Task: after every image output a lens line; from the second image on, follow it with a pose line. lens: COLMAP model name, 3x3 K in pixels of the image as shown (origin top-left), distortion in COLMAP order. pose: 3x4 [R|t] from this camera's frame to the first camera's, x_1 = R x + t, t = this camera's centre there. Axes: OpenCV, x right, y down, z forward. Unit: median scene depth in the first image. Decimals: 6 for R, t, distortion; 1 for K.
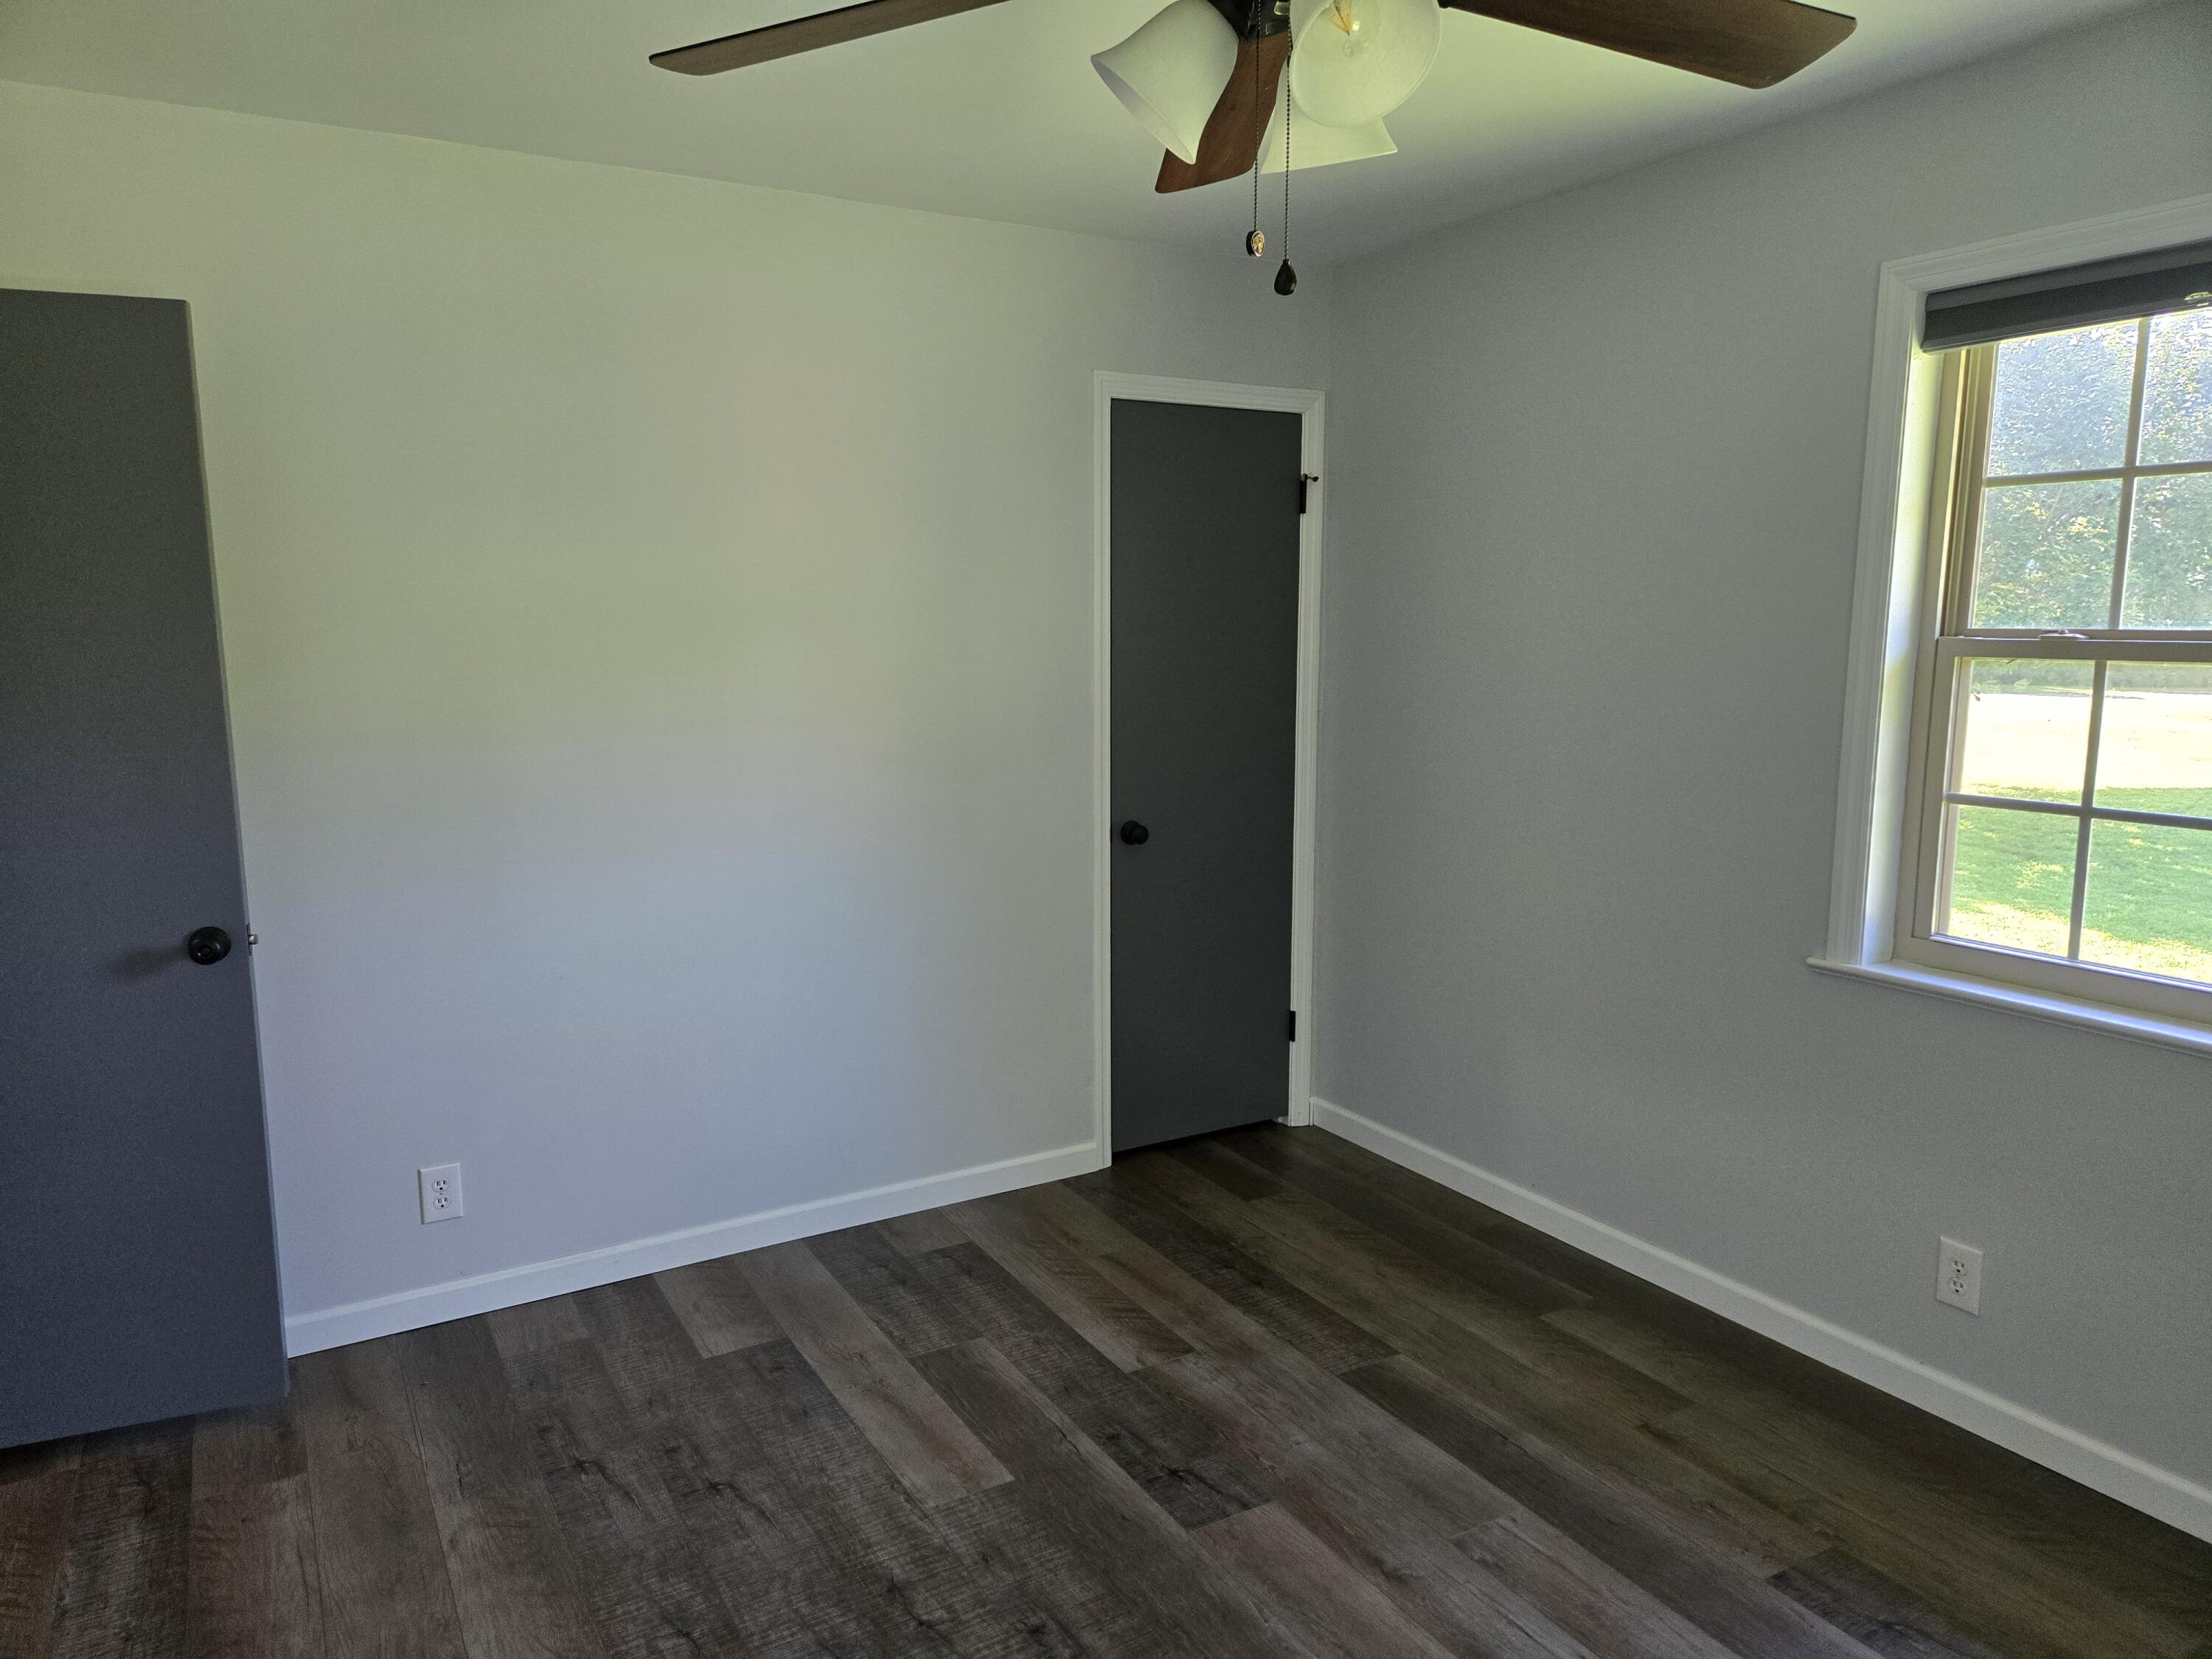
lens RADIAL K [[1468.2, 0, 1106.0], [0, 1468.2, 829.5], [0, 0, 1]] dist [0.096673, -0.086995]
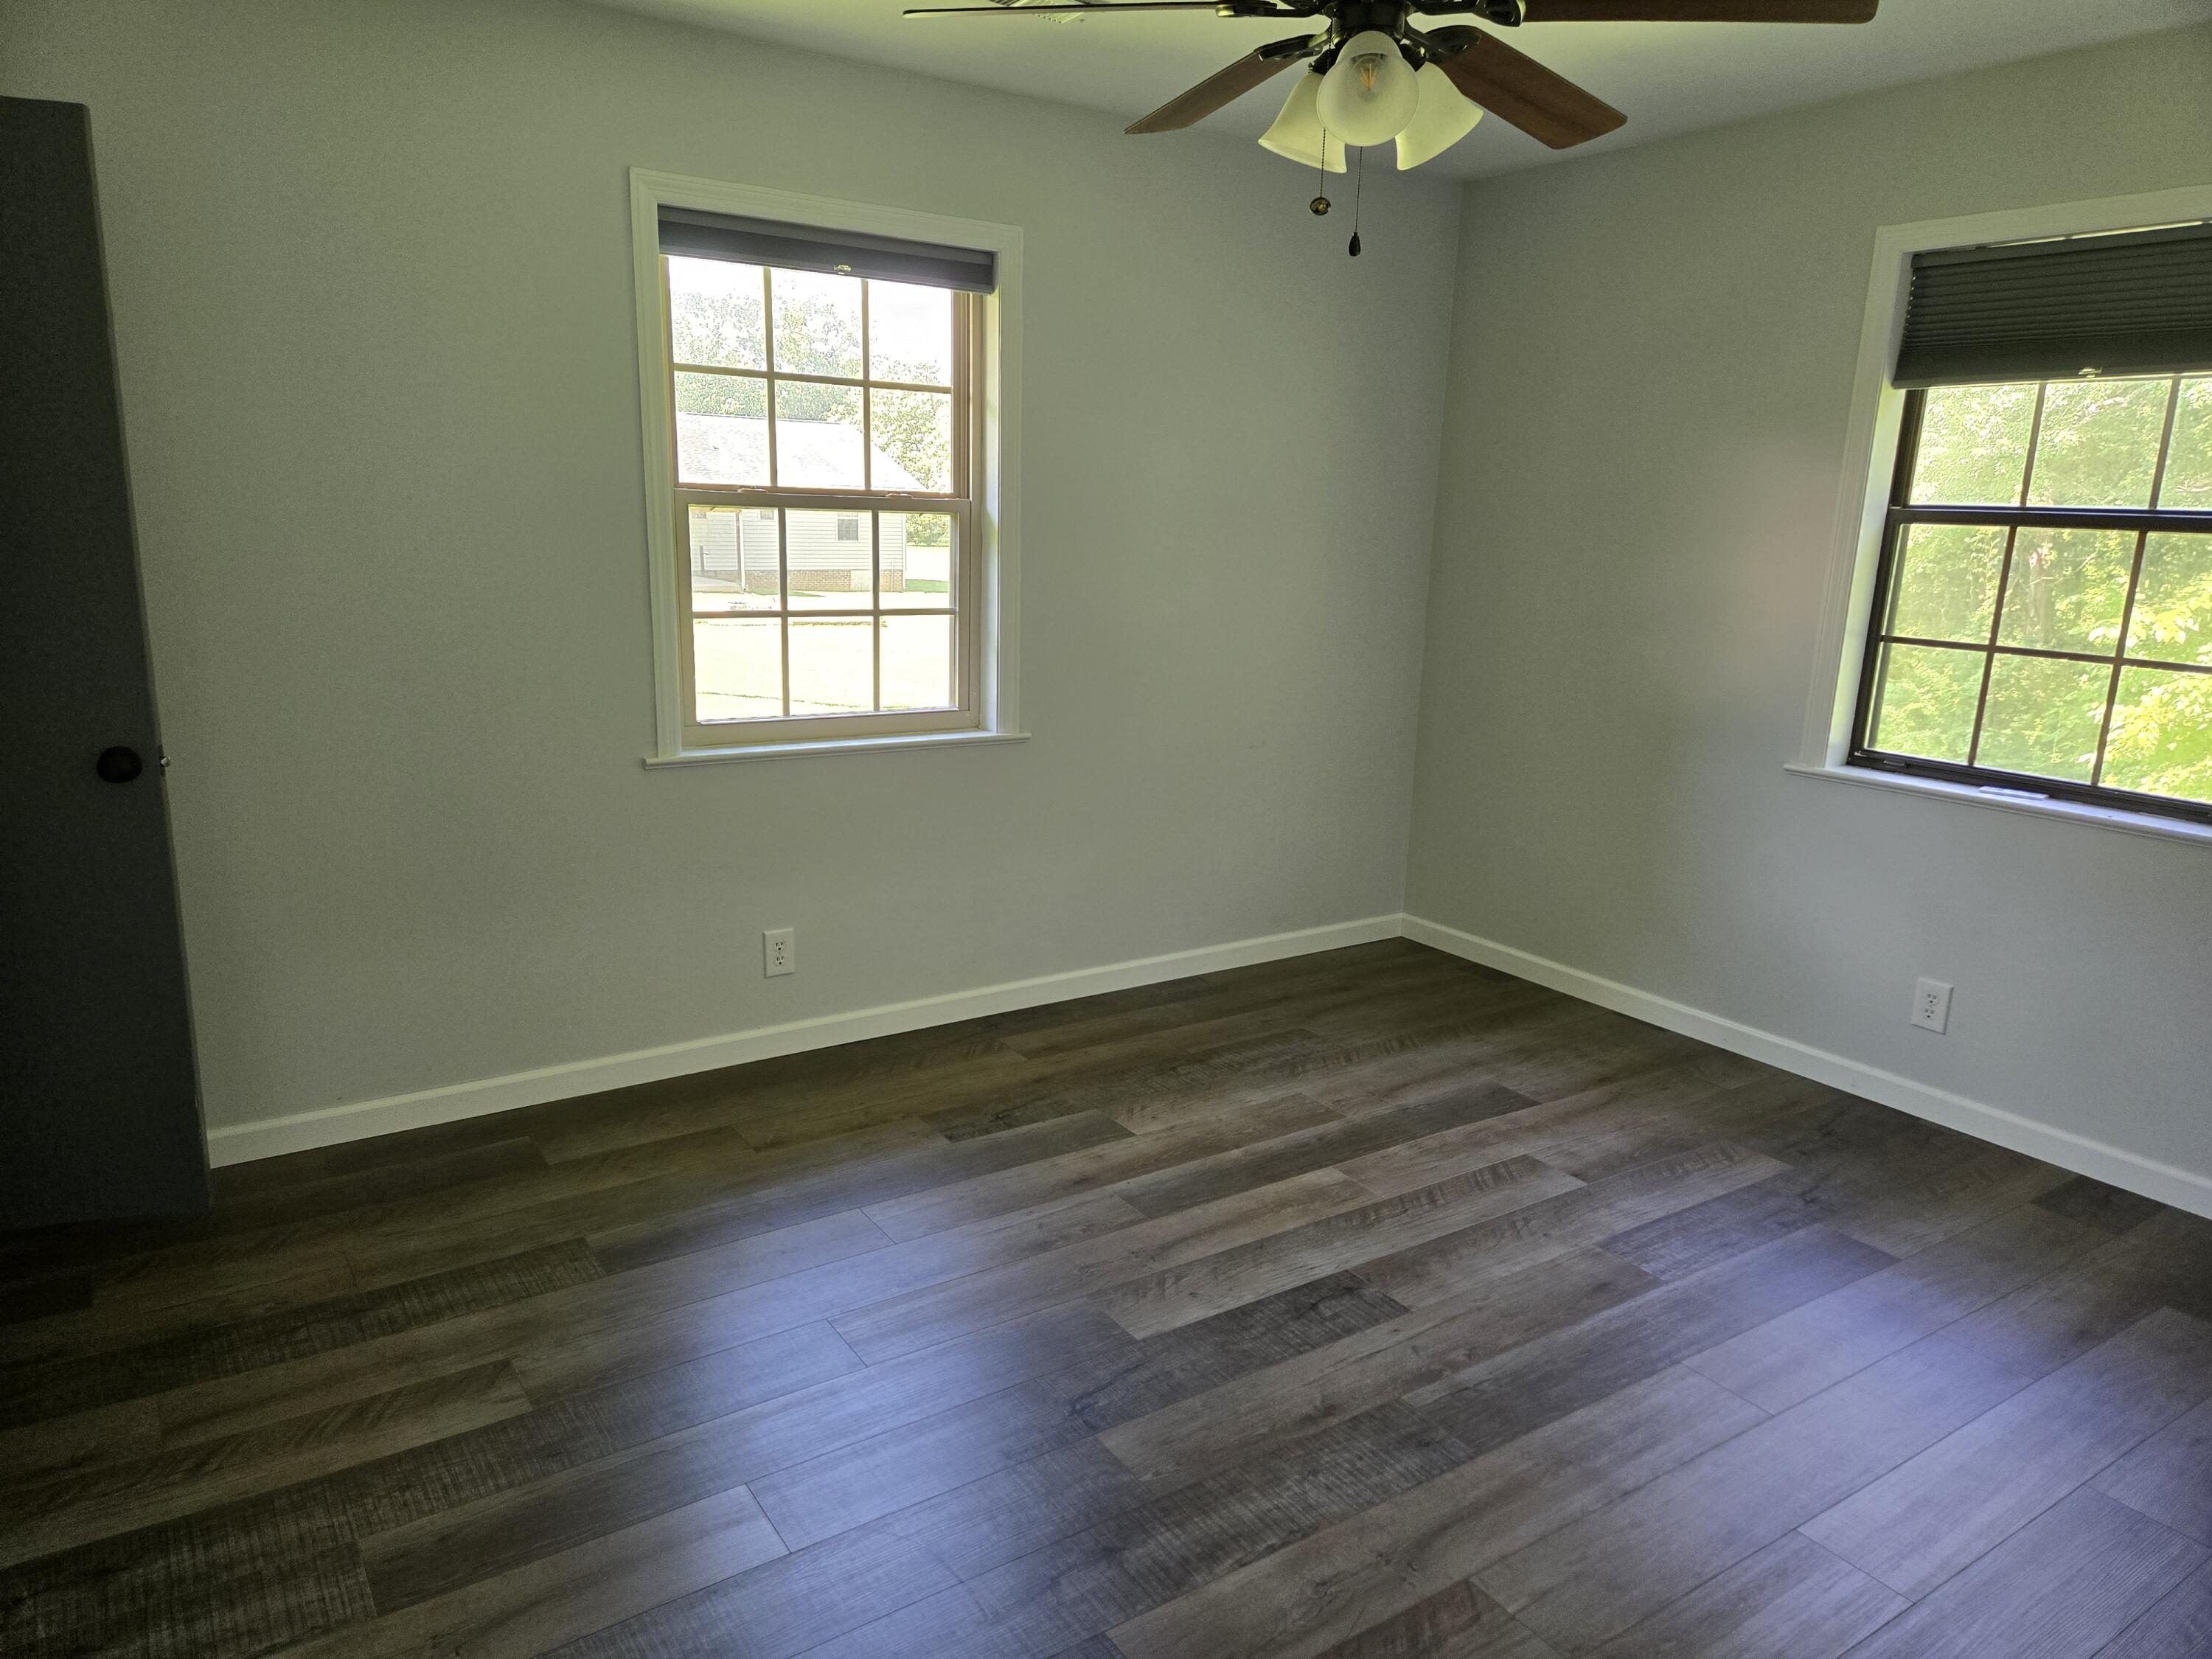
lens RADIAL K [[1468.2, 0, 1106.0], [0, 1468.2, 829.5], [0, 0, 1]] dist [0.096673, -0.086995]
pose [[-0.053155, -0.219679, 0.974123, -0.693821], [0.115070, 0.967656, 0.224499, -0.081752], [-0.991934, 0.124026, -0.026157, 0.643350]]
